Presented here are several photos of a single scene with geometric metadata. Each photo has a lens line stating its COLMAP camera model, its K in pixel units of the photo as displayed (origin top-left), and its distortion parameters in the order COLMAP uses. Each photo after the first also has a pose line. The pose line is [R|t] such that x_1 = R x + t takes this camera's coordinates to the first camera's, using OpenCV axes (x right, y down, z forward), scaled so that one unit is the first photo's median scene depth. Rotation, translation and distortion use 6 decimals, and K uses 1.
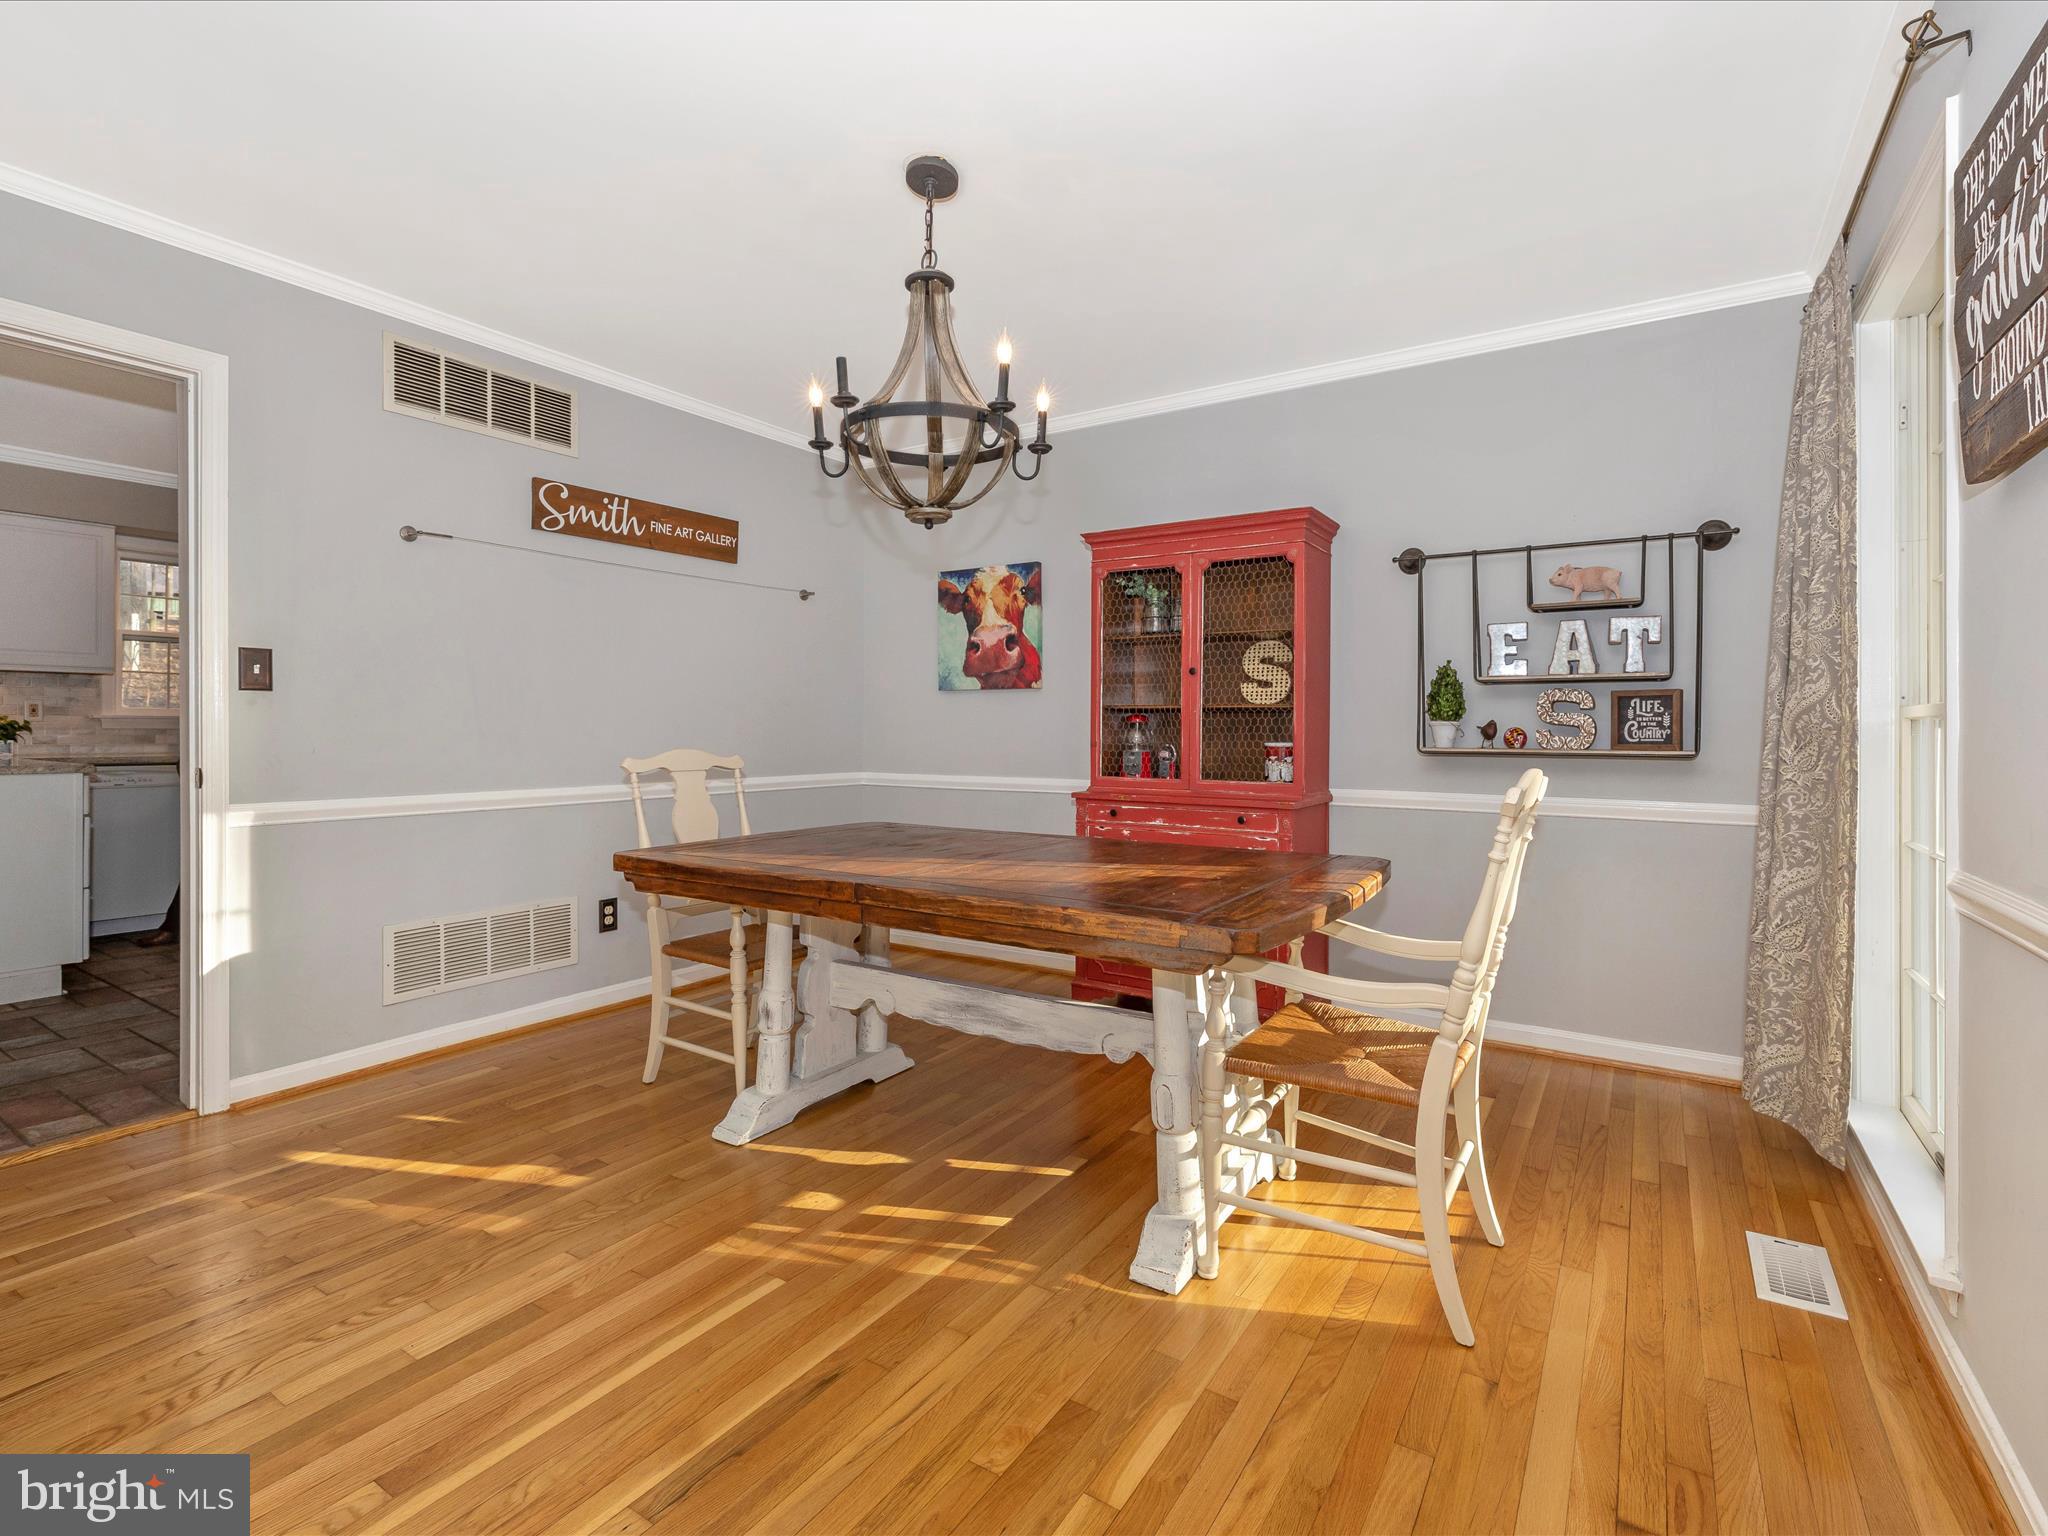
lens RADIAL K [[966.7, 0, 1039.5], [0, 966.7, 736.1], [0, 0, 1]] dist [-0.000228, 0.000117]
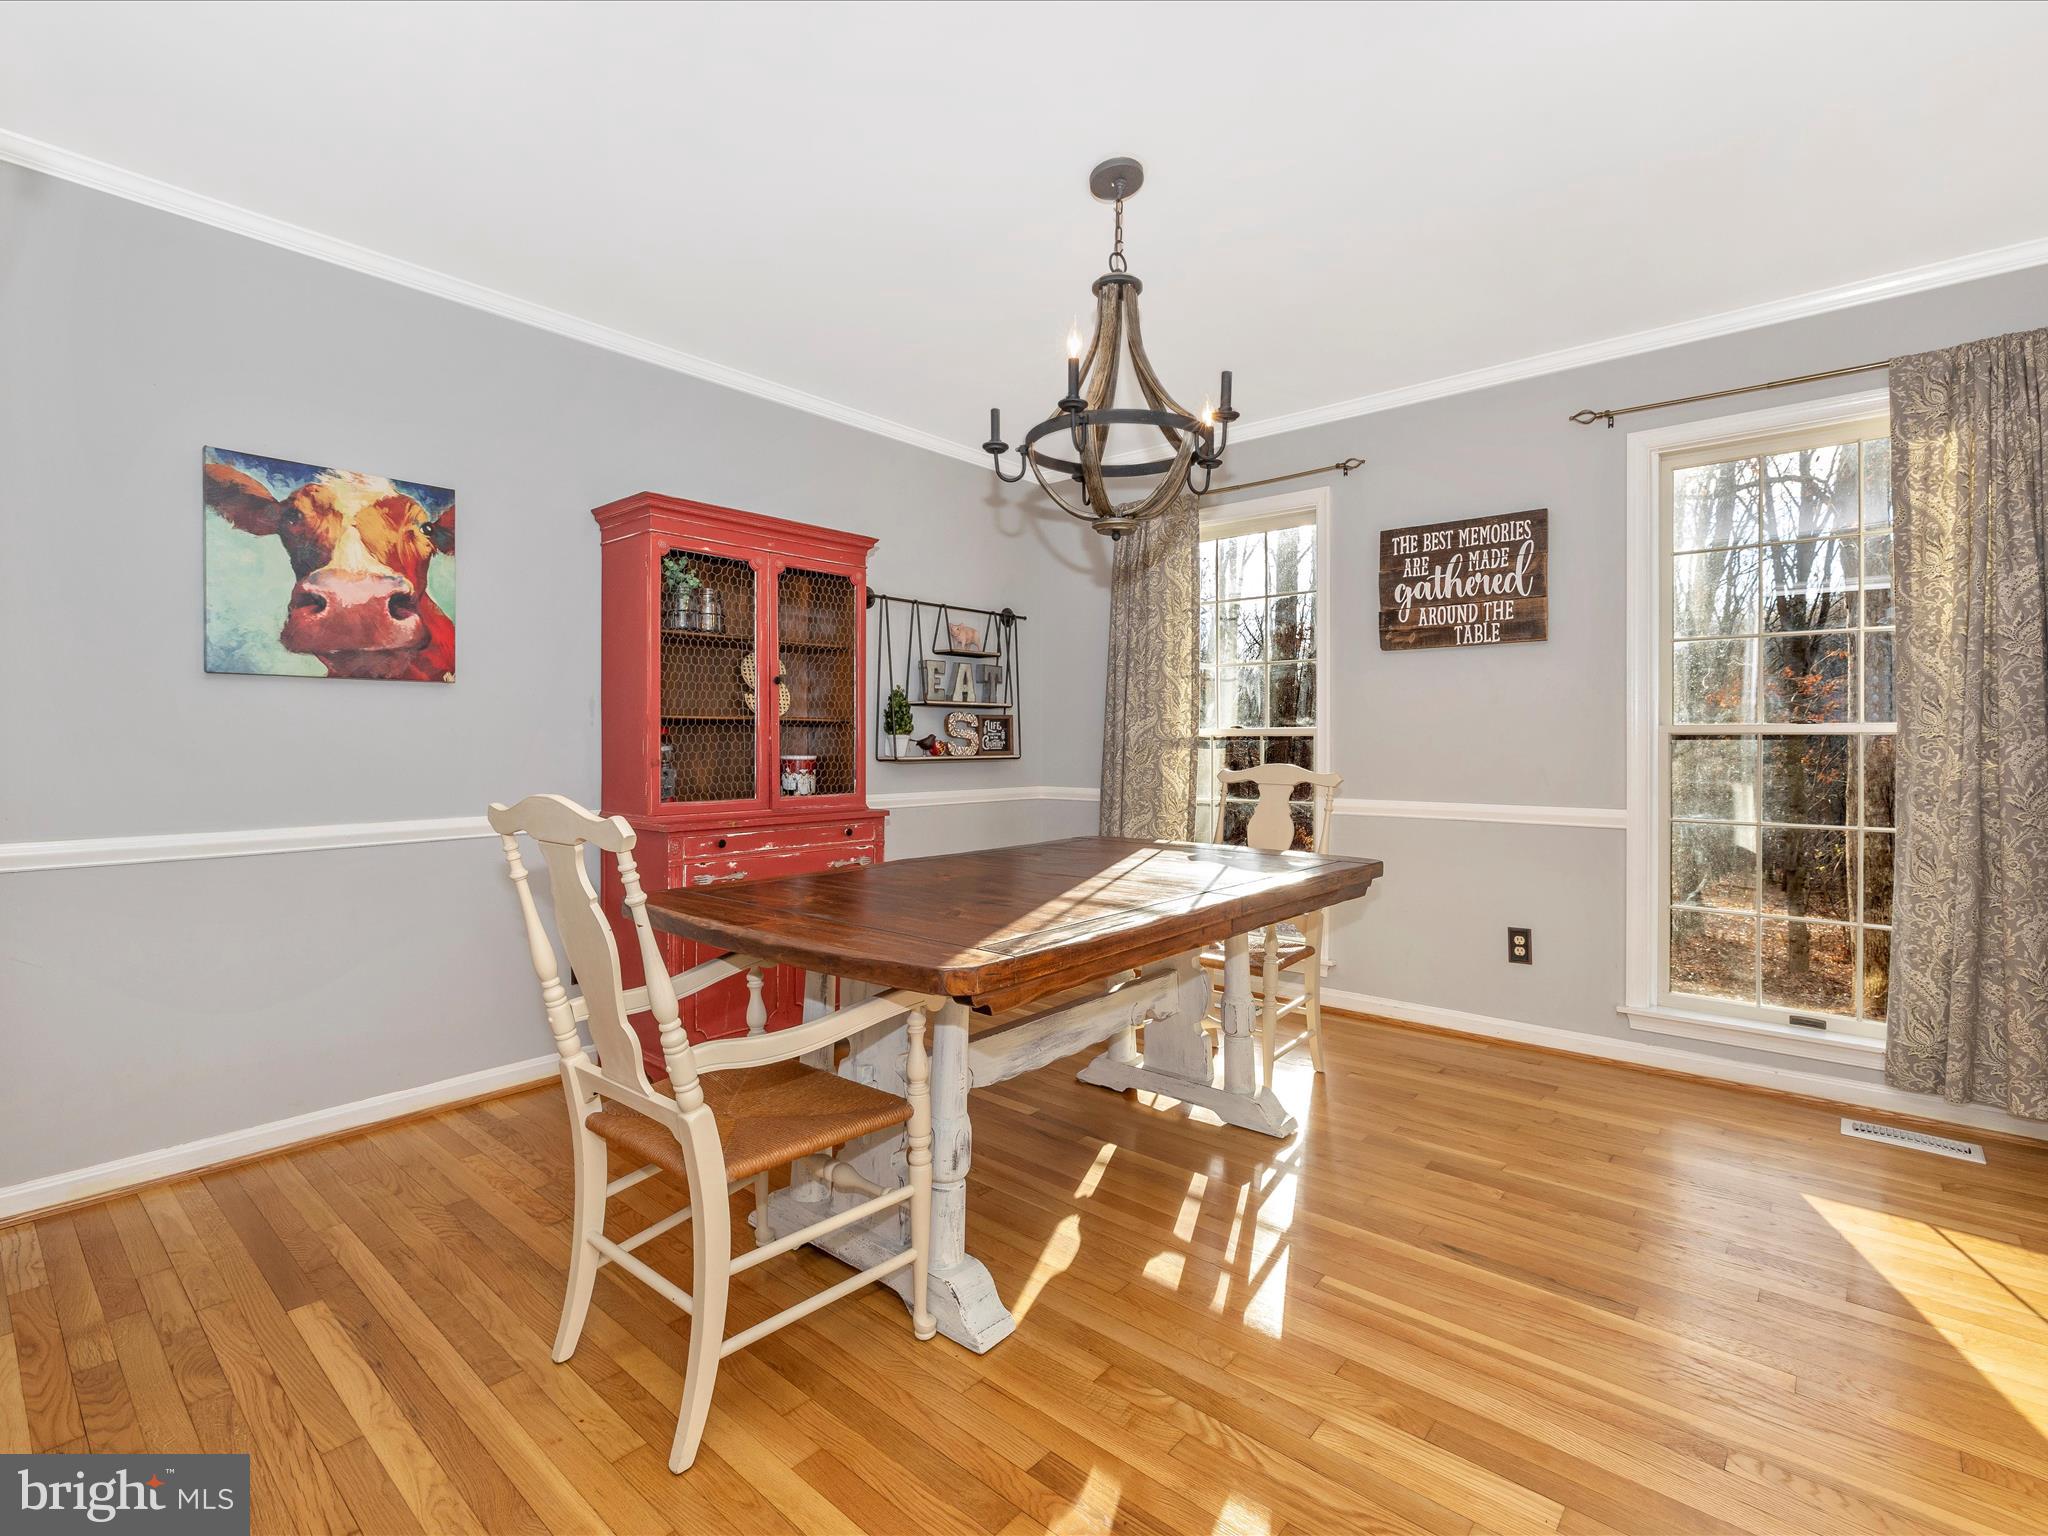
lens RADIAL K [[966.7, 0, 1019.9], [0, 966.7, 746.2], [0, 0, 1]] dist [-0.000228, 0.000117]
pose [[0.144242, -0.010792, 0.989484, -0.741160], [0.007589, 0.999923, 0.009799, -0.011889], [-0.989513, 0.006095, 0.144313, 0.648466]]
